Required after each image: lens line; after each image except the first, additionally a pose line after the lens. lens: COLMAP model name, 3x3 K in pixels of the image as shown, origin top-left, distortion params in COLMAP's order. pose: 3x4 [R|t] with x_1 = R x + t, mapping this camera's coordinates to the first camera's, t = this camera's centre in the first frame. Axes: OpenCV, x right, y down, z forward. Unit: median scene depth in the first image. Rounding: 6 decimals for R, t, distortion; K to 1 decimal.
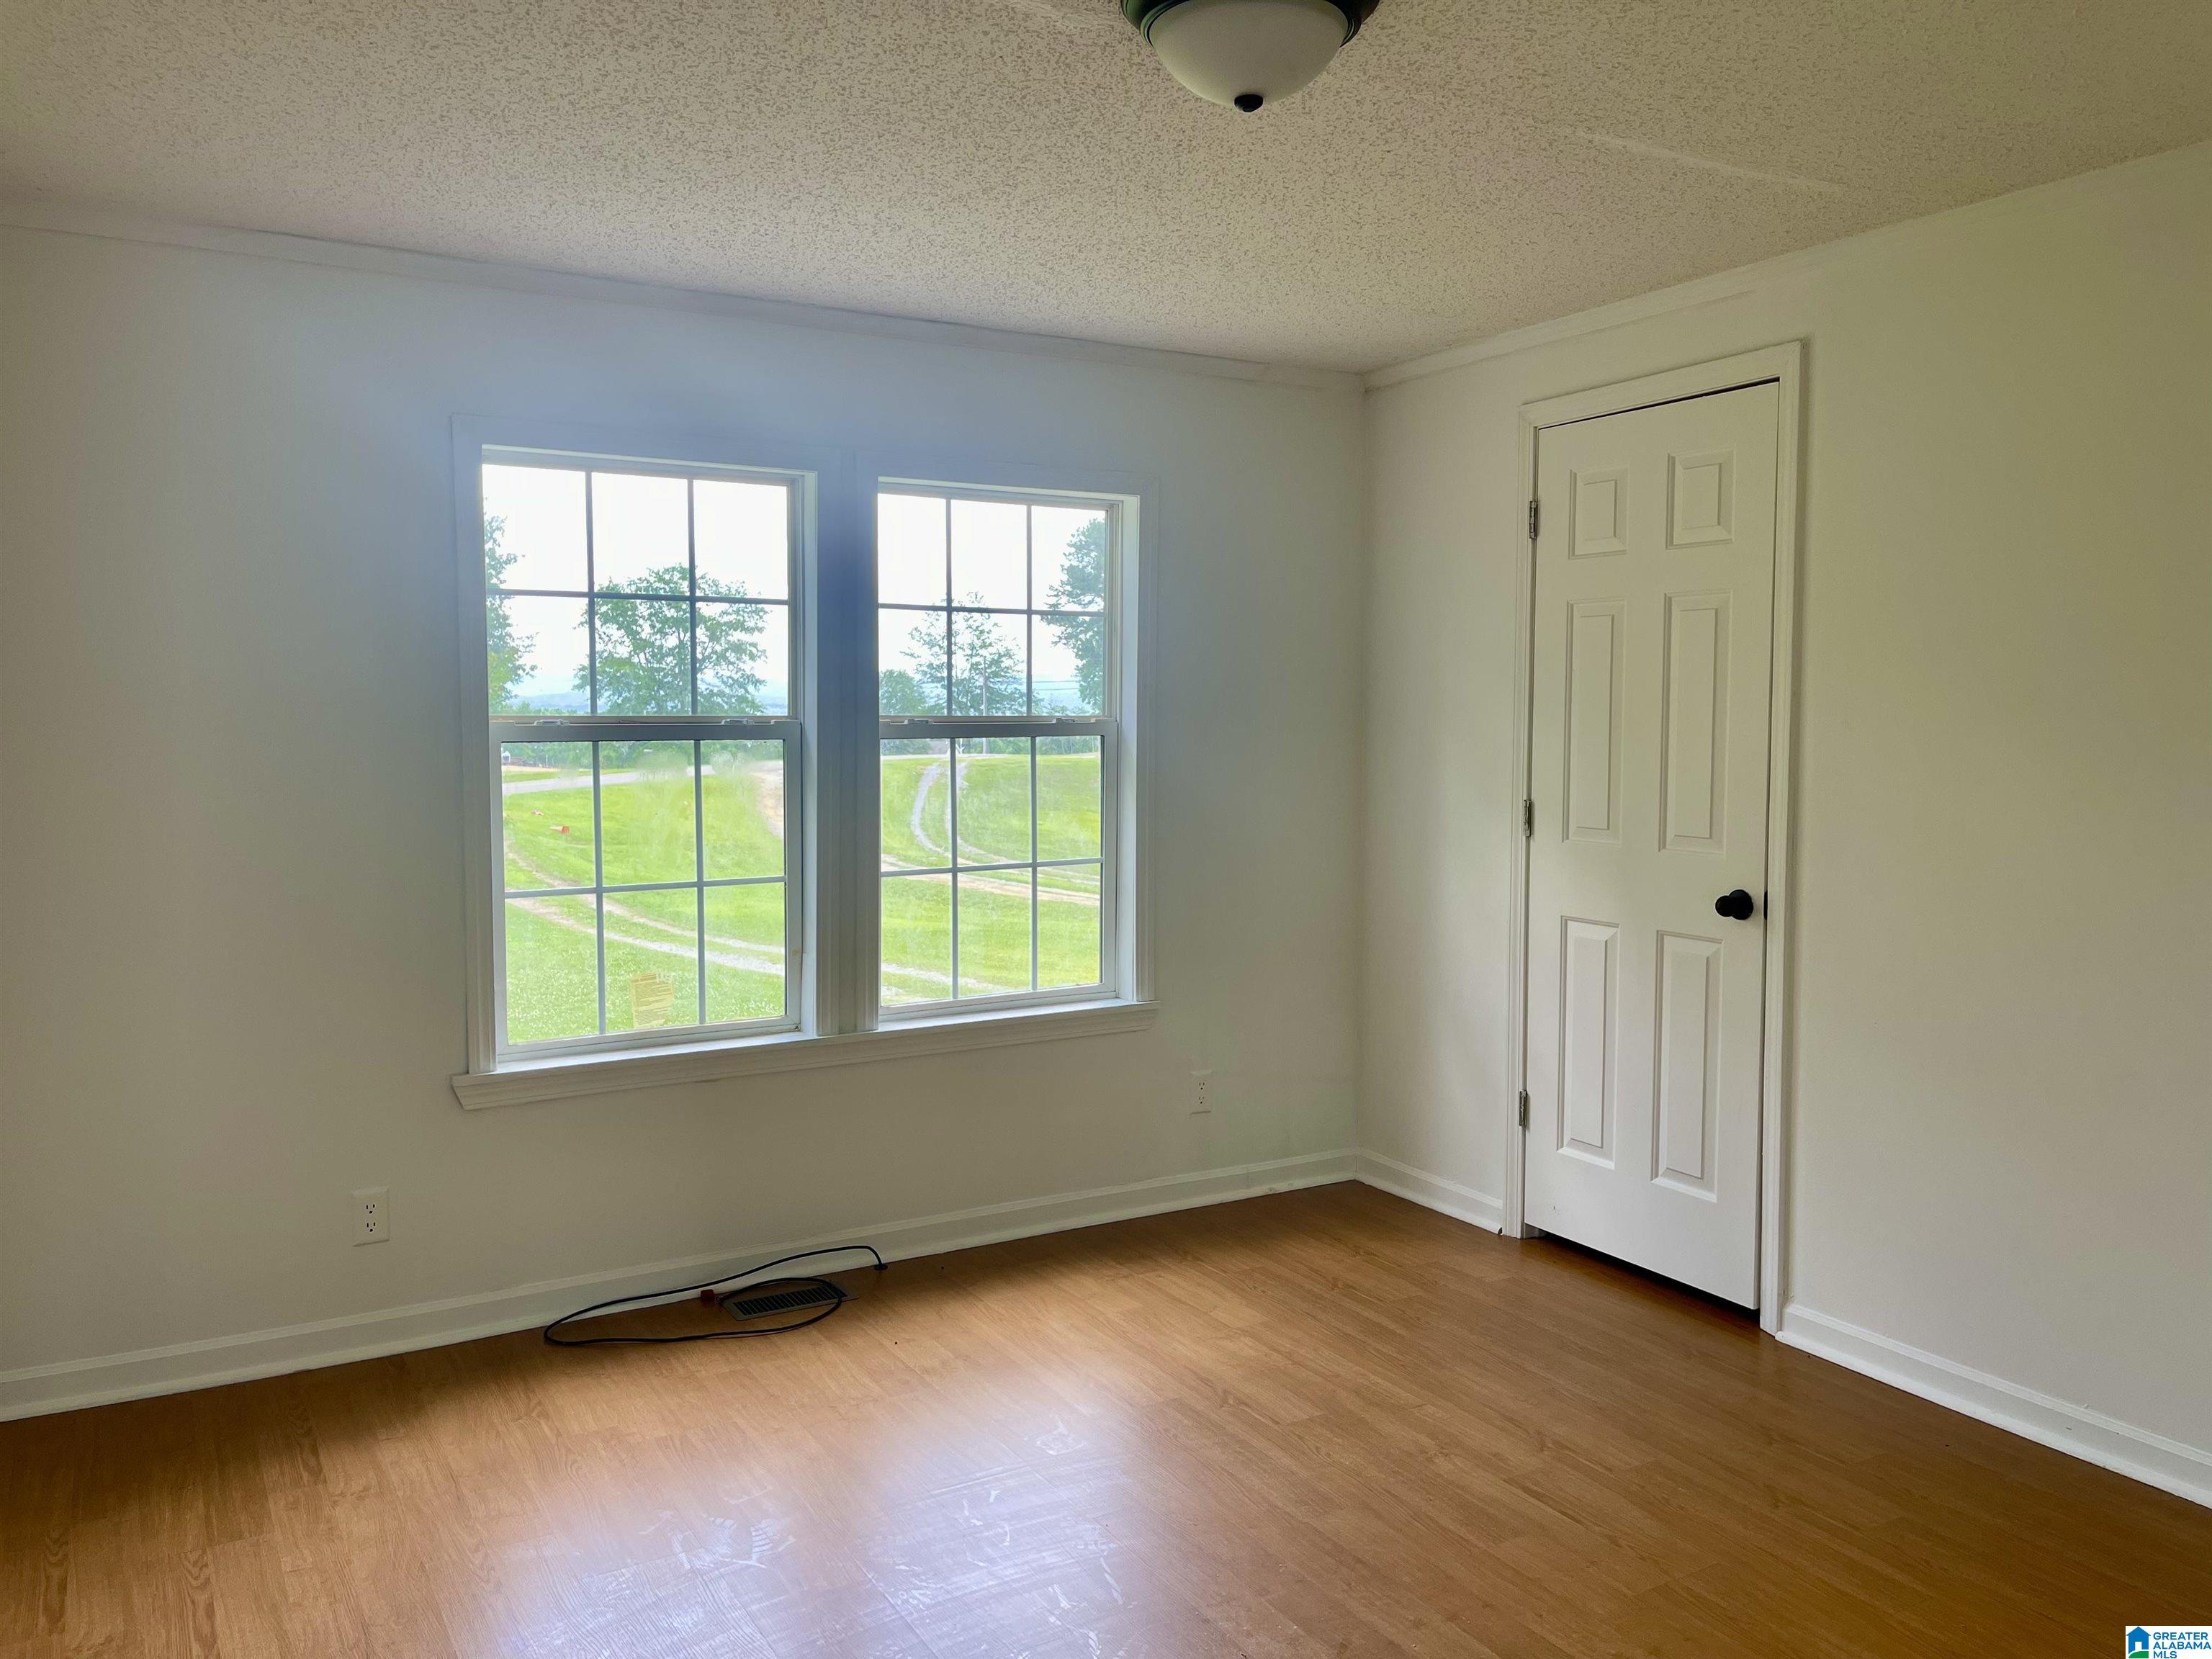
lens RADIAL K [[1667.4, 0, 1112.9], [0, 1667.4, 831.3], [0, 0, 1]] dist [0.057519, -0.068949]
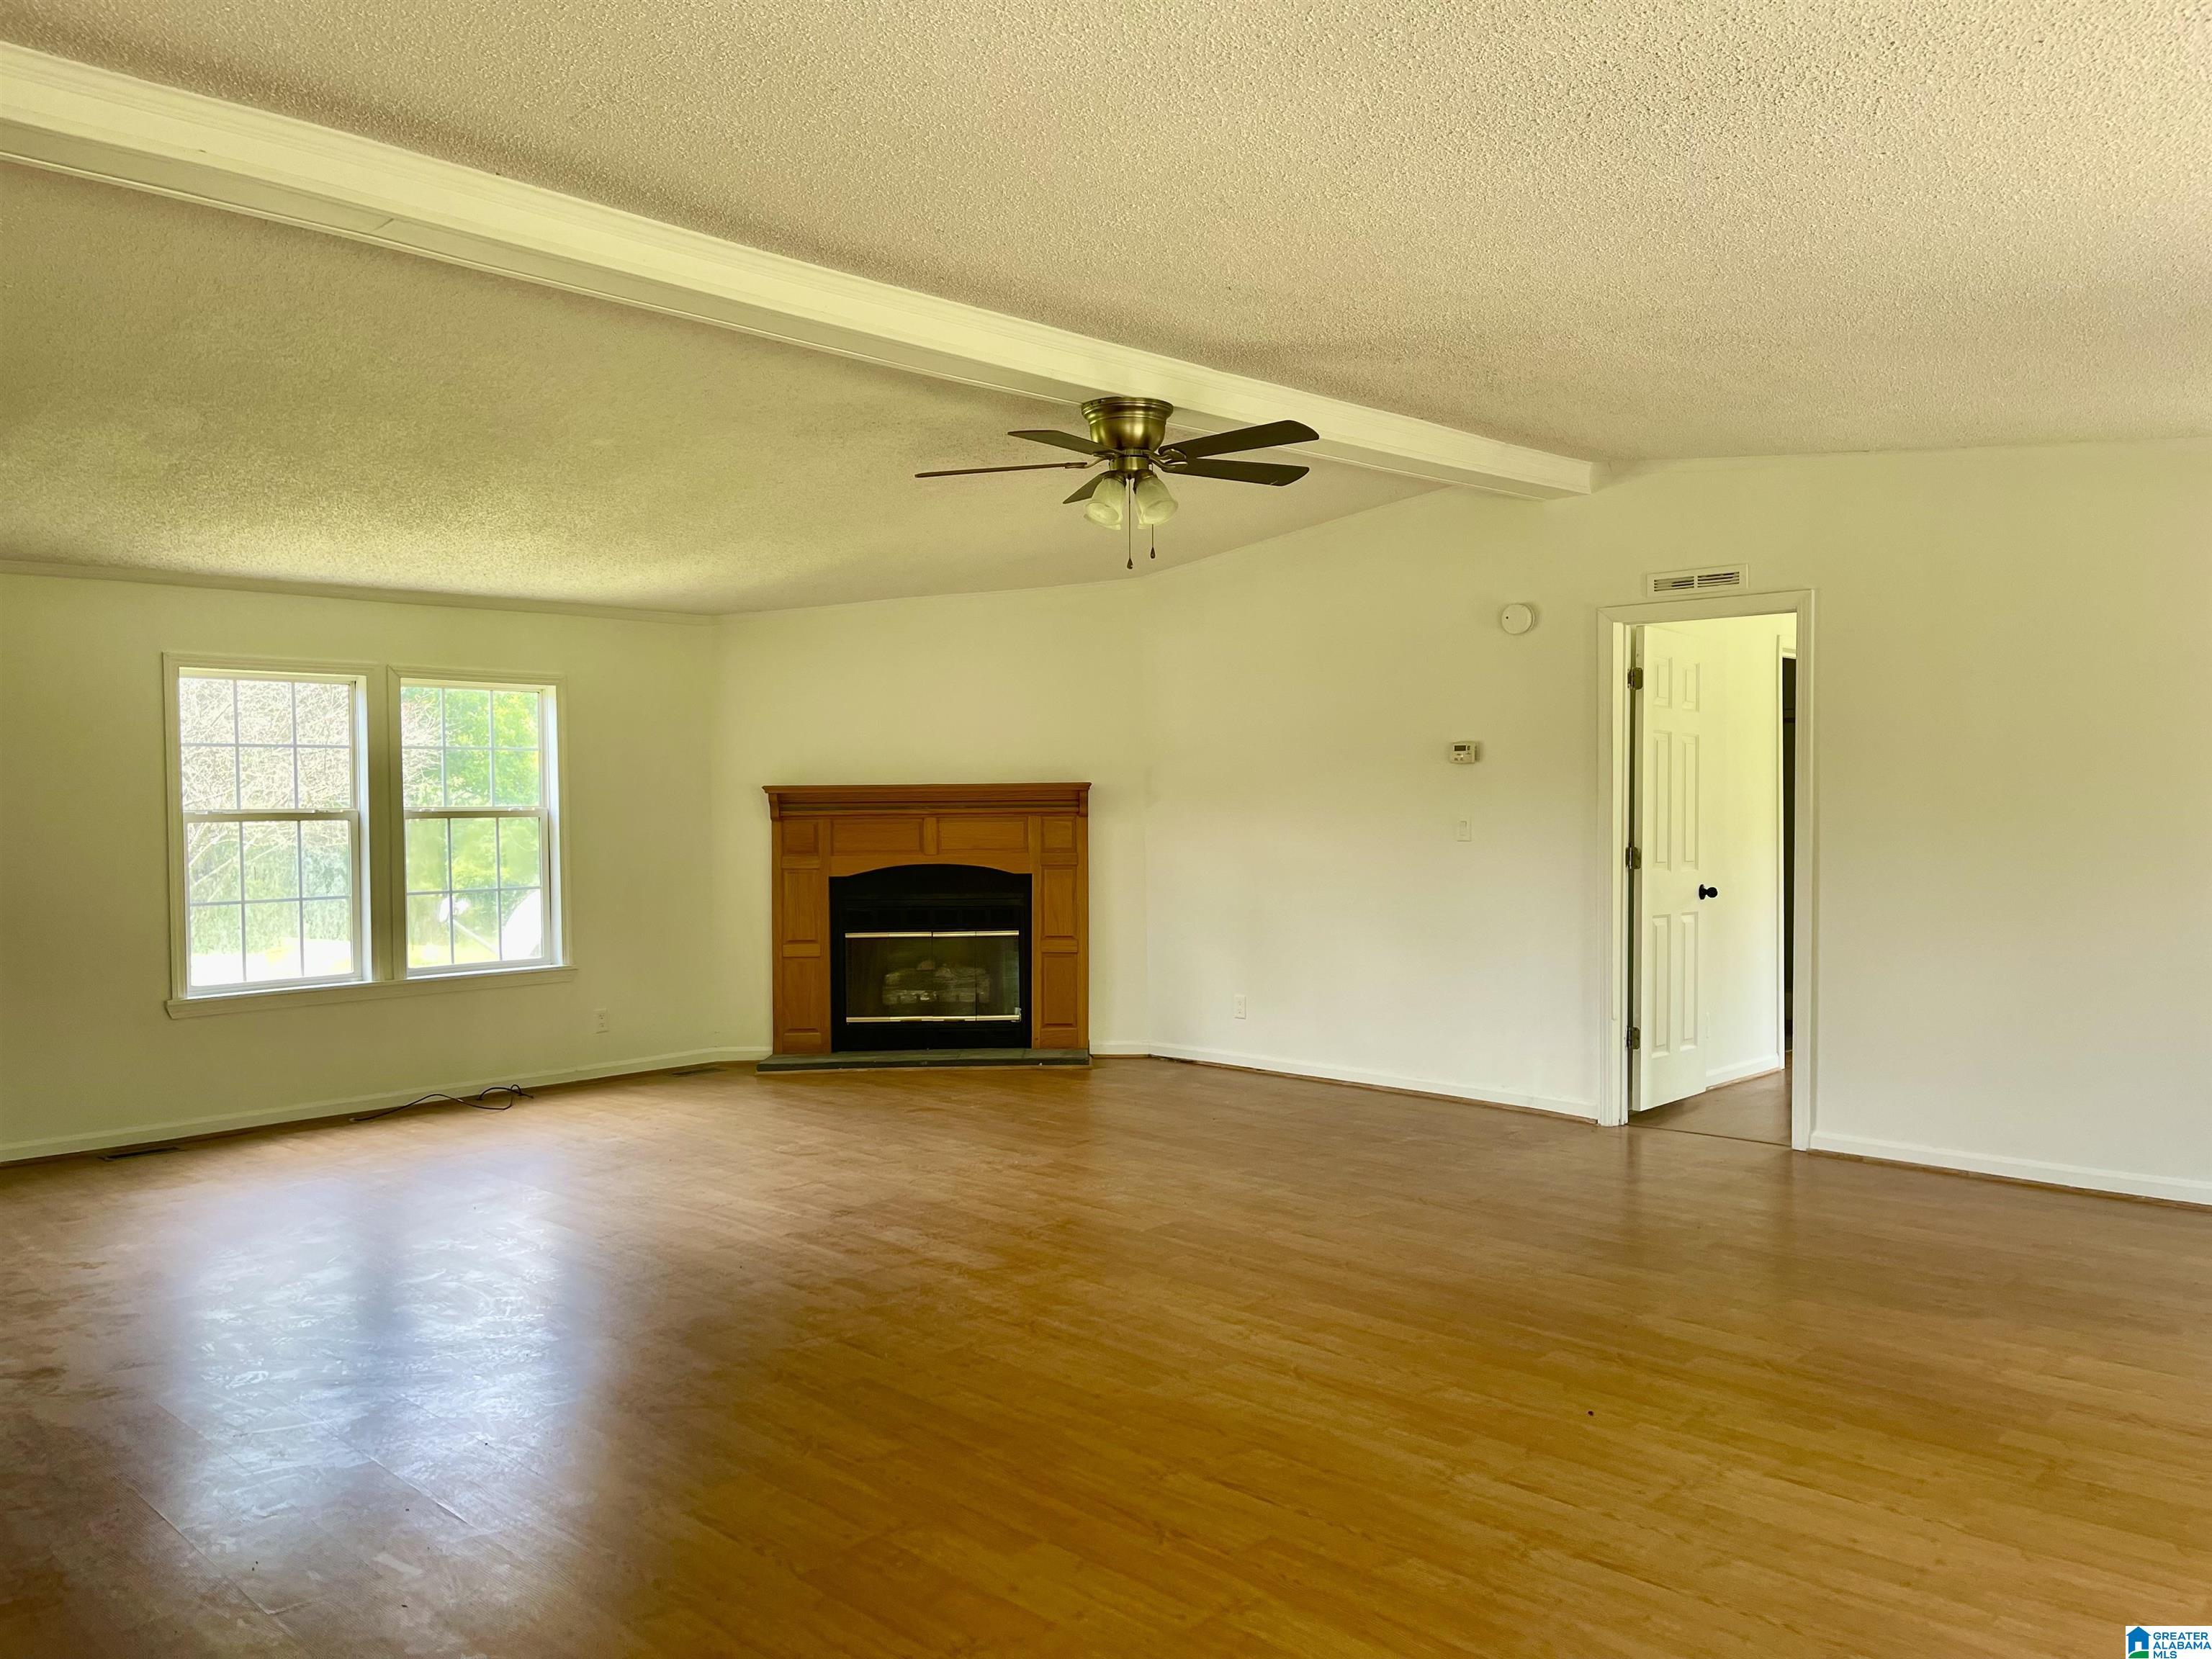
lens RADIAL K [[1667.4, 0, 1115.4], [0, 1667.4, 831.4], [0, 0, 1]] dist [0.057519, -0.068949]
pose [[0.955613, -0.016179, 0.294181, 0.059168], [0.034479, 0.997771, -0.057127, 0.090686], [-0.292601, 0.064735, 0.954041, -0.979212]]
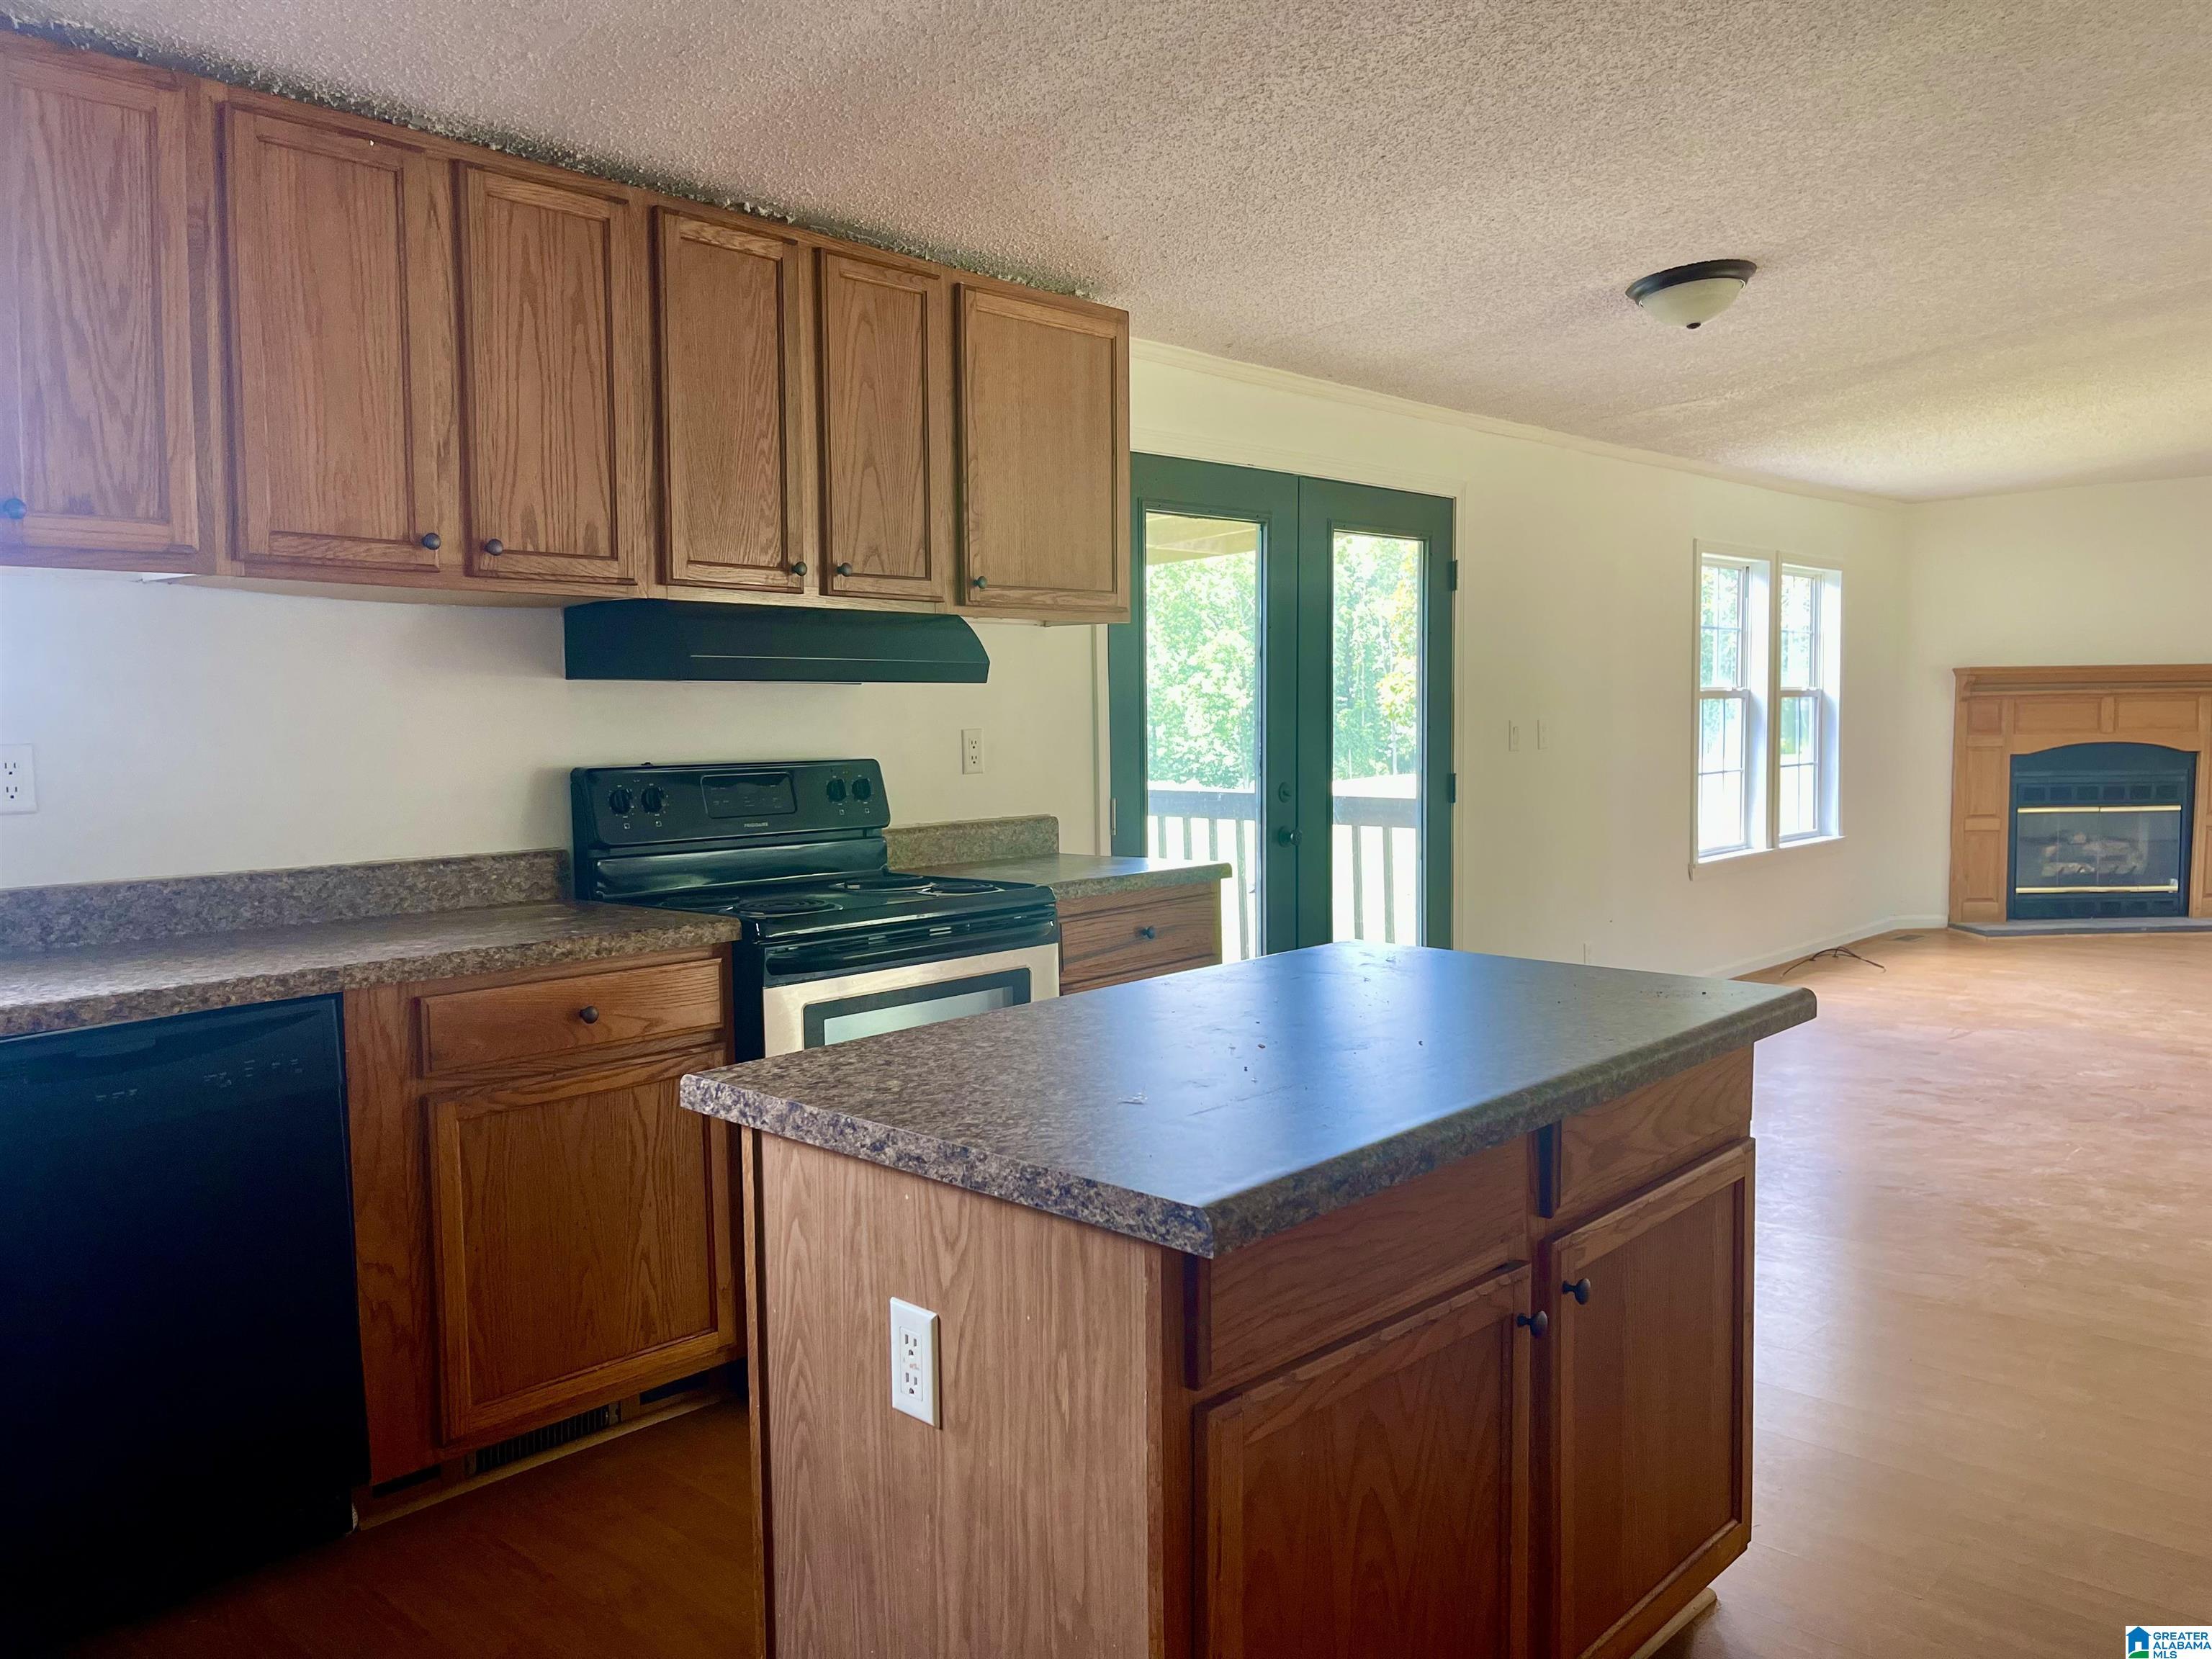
lens RADIAL K [[1667.4, 0, 1120.5], [0, 1667.4, 834.3], [0, 0, 1]] dist [0.057519, -0.068949]
pose [[0.952473, -0.035590, 0.302538, -1.467807], [0.036420, 0.999332, 0.002897, 0.071215], [-0.302439, 0.008259, 0.953133, -0.632625]]
